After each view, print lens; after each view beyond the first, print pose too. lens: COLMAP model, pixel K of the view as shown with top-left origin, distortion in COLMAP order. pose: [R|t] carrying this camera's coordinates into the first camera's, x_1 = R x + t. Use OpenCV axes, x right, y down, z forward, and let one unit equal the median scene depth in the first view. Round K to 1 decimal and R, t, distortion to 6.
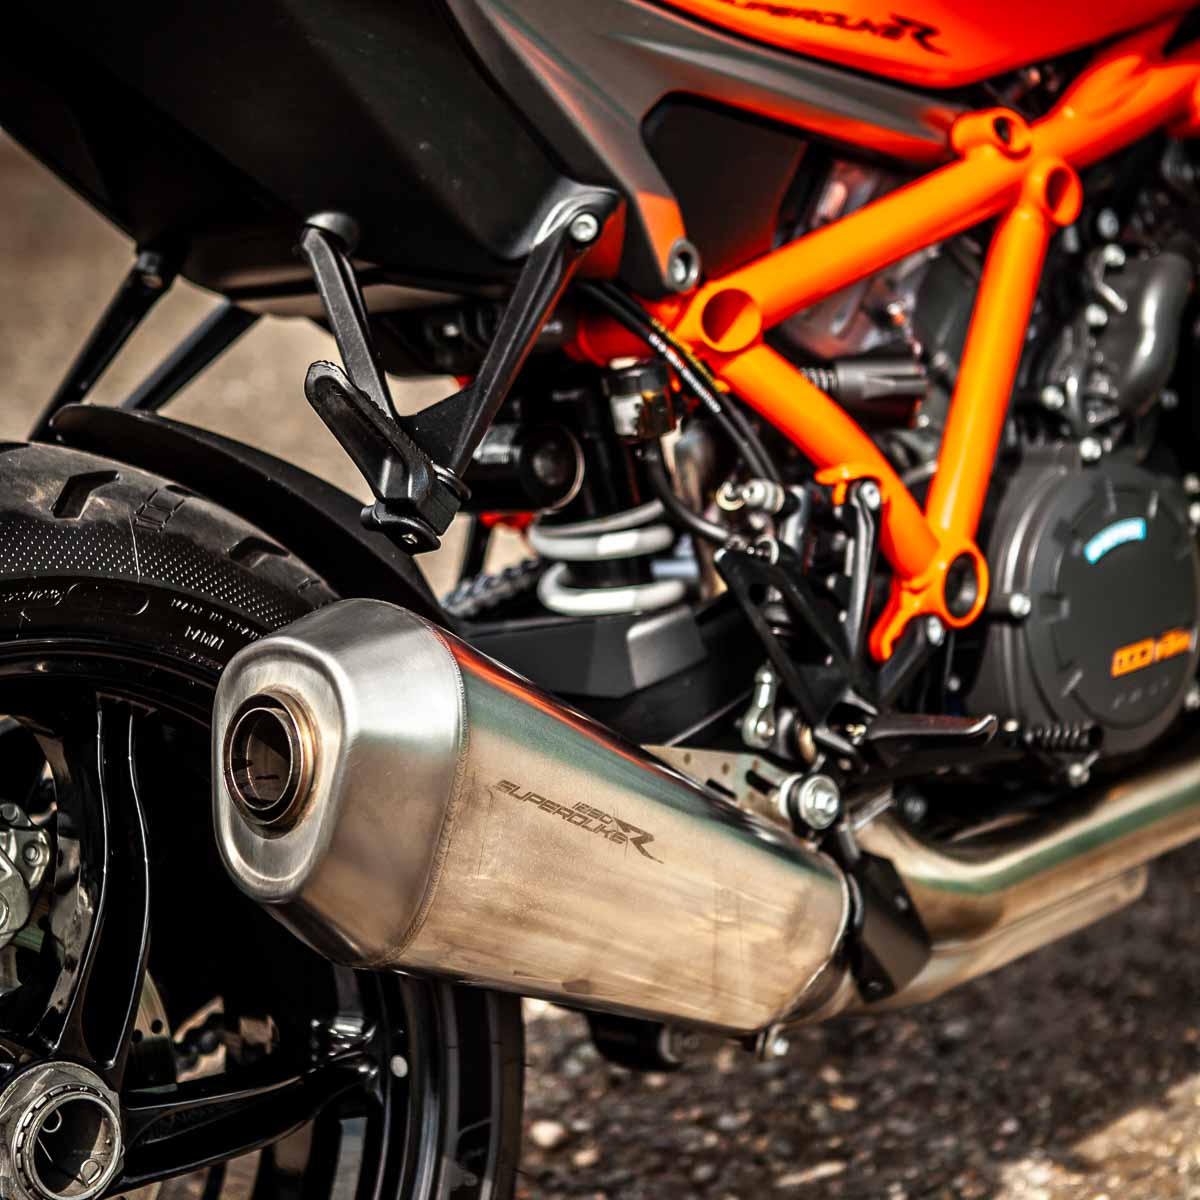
lens RADIAL K [[2907.4, 0, 594.5], [0, 2907.4, 595.0], [0, 0, 1]] dist [0.073893, 0.000000]
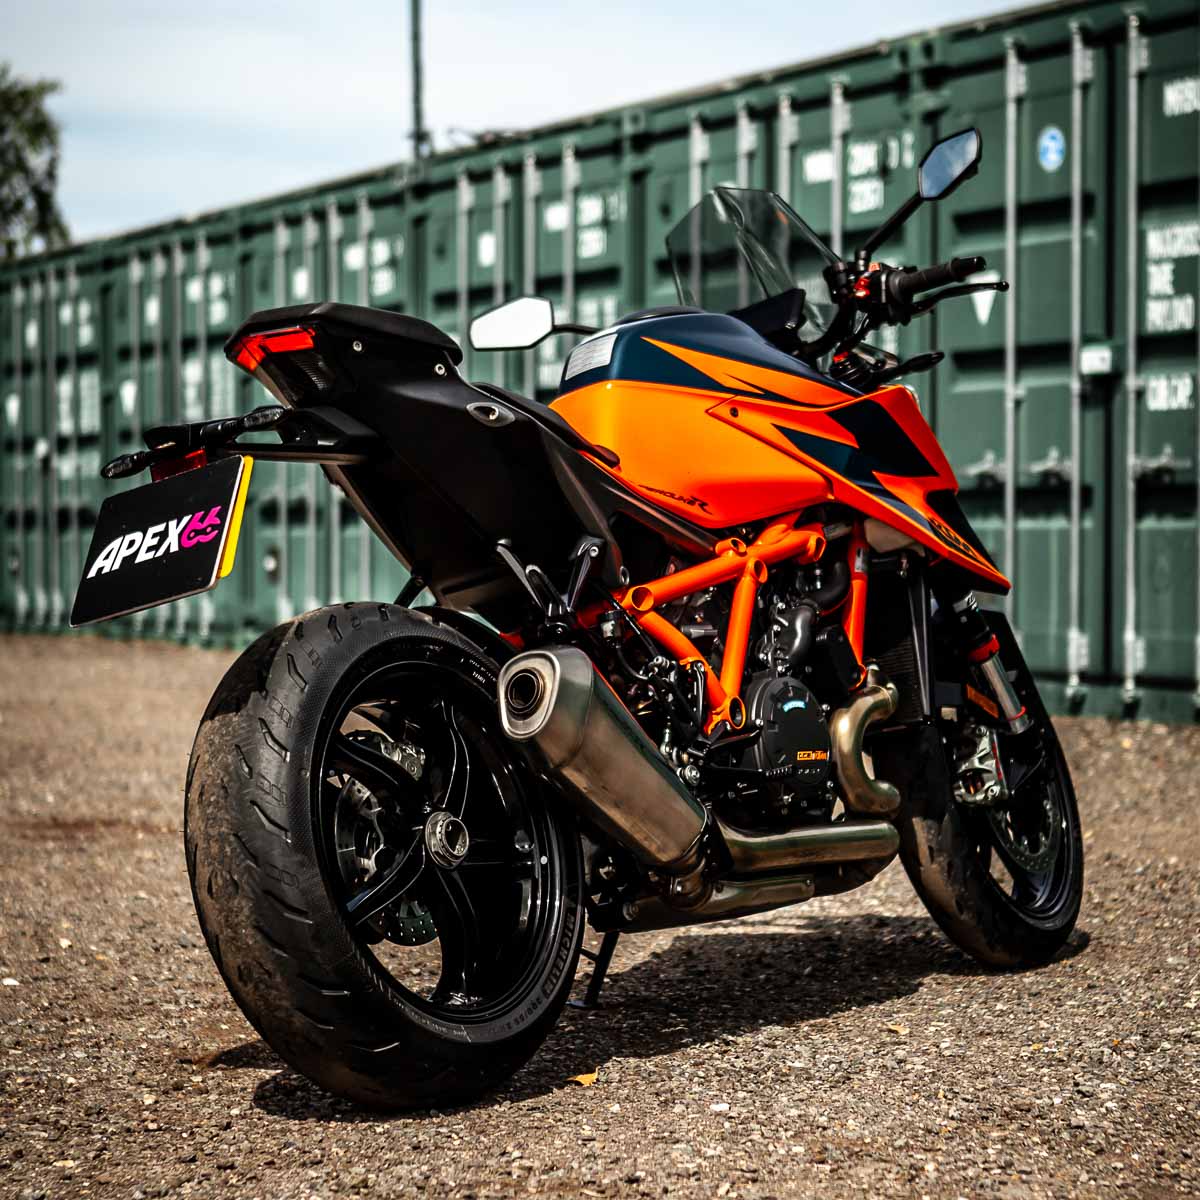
lens RADIAL K [[3369.9, 0, 601.0], [0, 3369.9, 602.9], [0, 0, 1]] dist [0.012493, 0.000000]
pose [[0.985737, -0.009797, 0.168006, -0.476966], [0.062676, 0.947859, -0.312465, 0.814885], [-0.156185, 0.318538, 0.934954, -1.718492]]
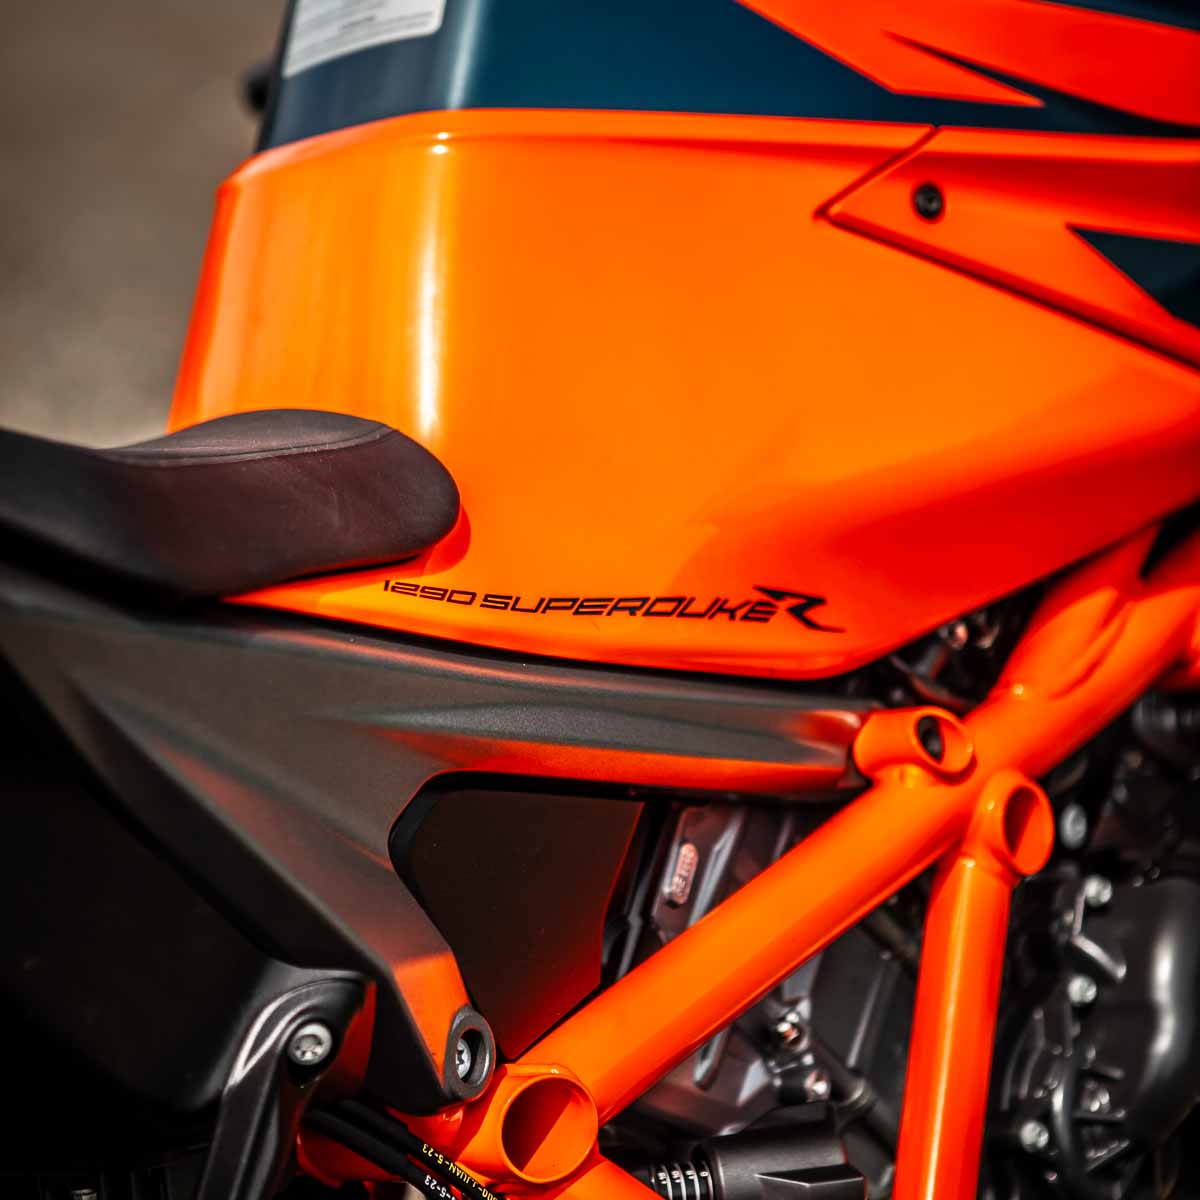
lens RADIAL K [[3512.6, 0, 594.6], [0, 3512.6, 597.7], [0, 0, 1]] dist [0.097216, 0.000000]
pose [[0.991509, -0.059842, 0.115451, -0.022058], [0.067822, 0.995480, -0.066476, -0.153841], [-0.110951, 0.073742, 0.991086, 0.258337]]
